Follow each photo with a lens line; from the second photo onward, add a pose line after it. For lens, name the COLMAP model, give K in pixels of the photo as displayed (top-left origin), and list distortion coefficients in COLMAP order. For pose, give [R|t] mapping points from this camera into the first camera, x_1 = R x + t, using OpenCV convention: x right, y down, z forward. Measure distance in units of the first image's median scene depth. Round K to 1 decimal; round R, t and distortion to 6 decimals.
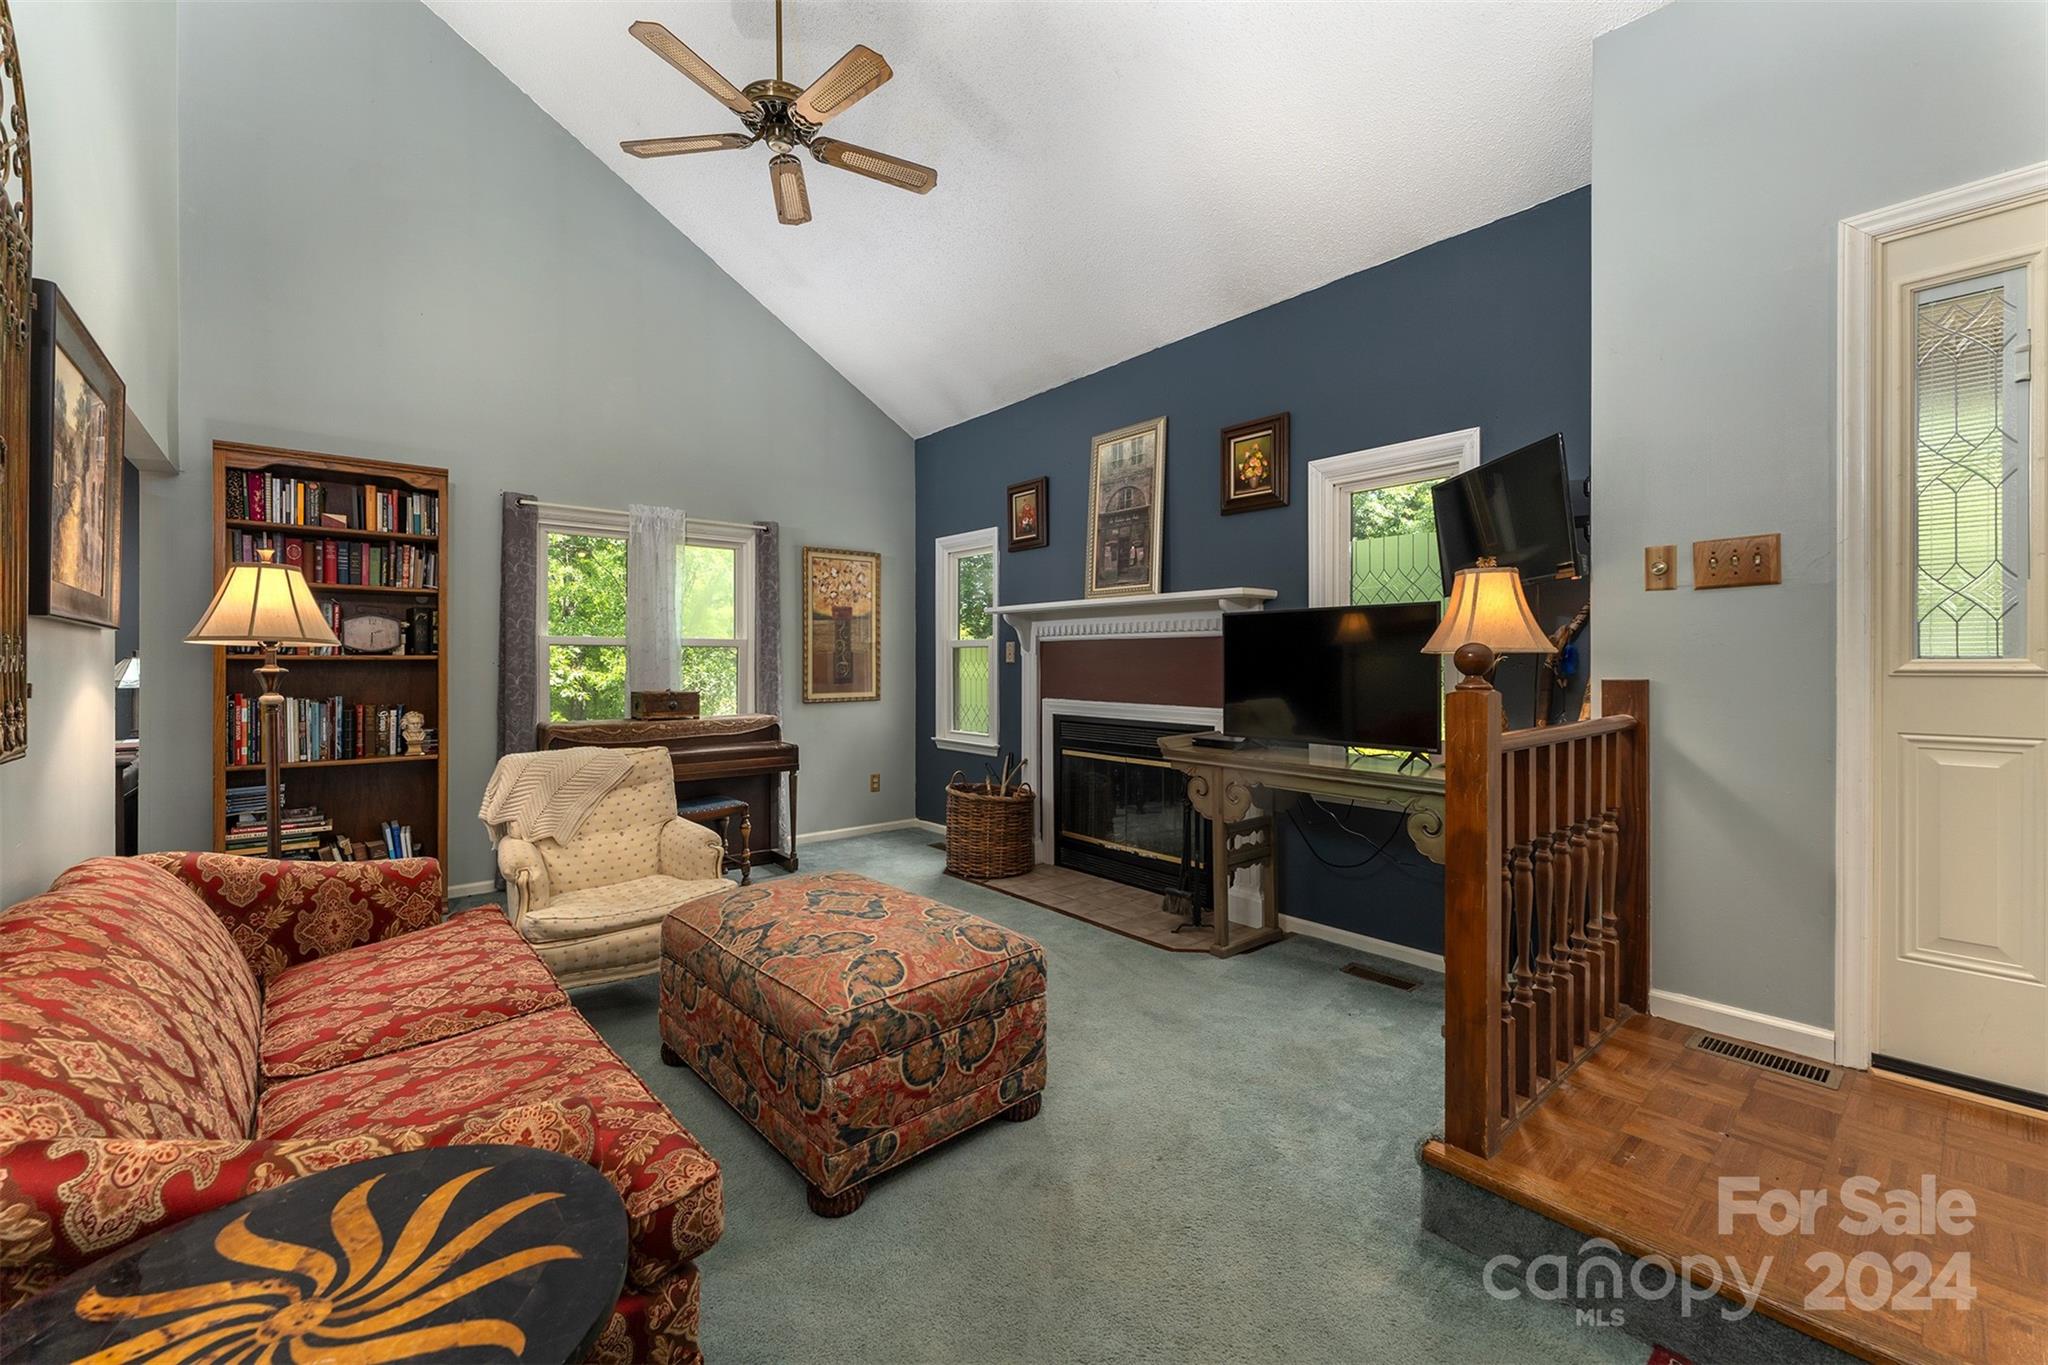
lens RADIAL K [[819.3, 0, 1021.0], [0, 819.3, 673.4], [0, 0, 1]] dist [0.008069, -0.000344]
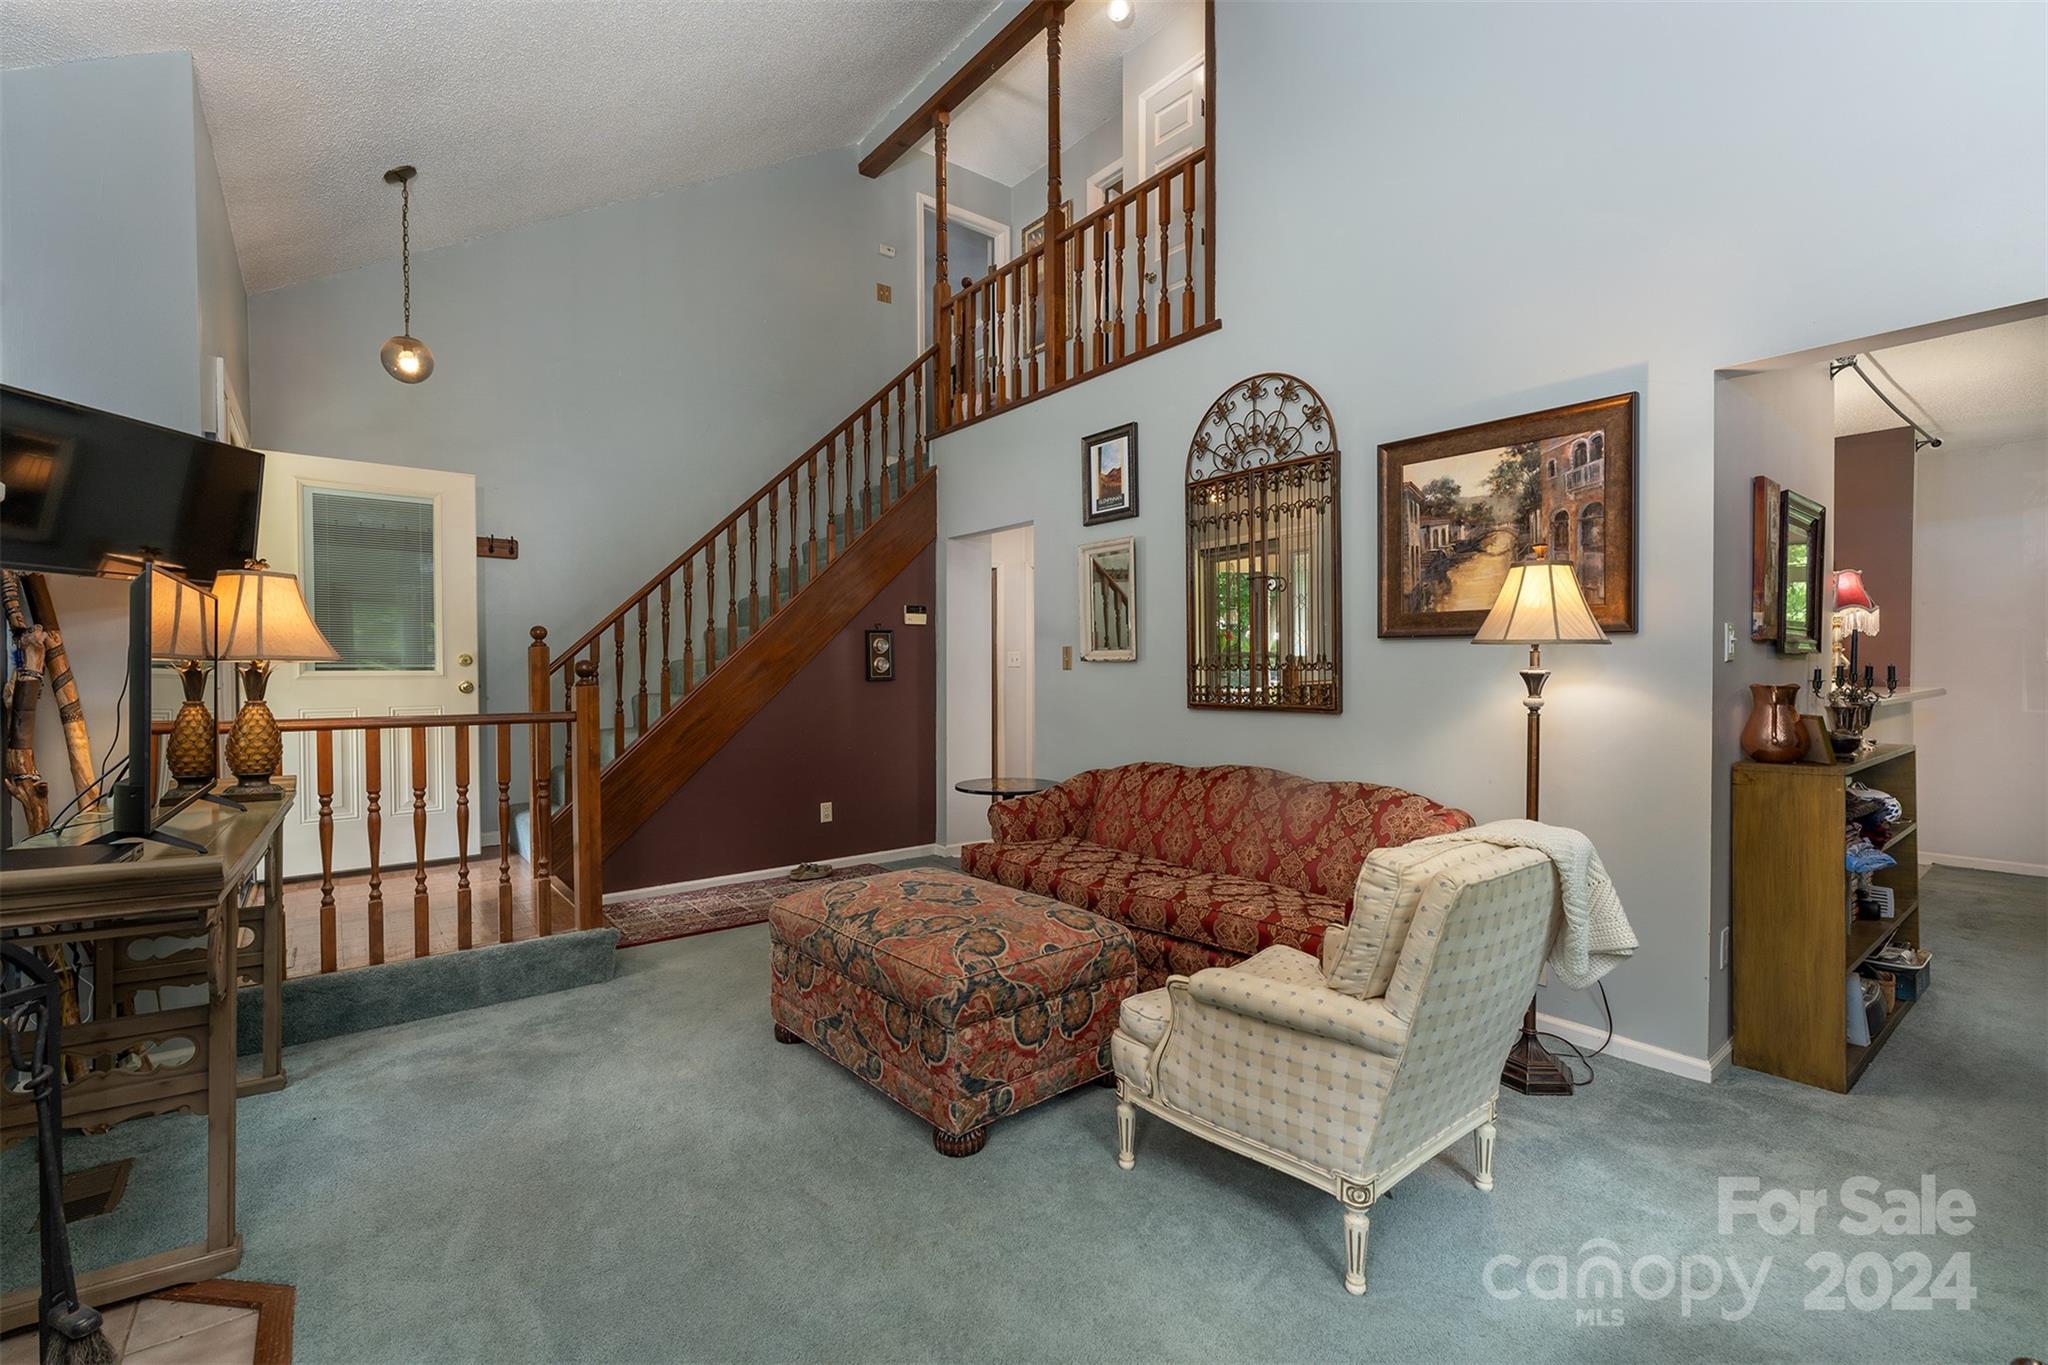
lens RADIAL K [[895.9, 0, 1020.3], [0, 895.9, 678.4], [0, 0, 1]] dist [-0.002360, -0.000128]
pose [[-0.999037, -0.000233, 0.043882, -0.203162], [0.000823, 0.999711, 0.024039, -0.016359], [-0.043875, 0.024052, -0.998747, 1.176568]]
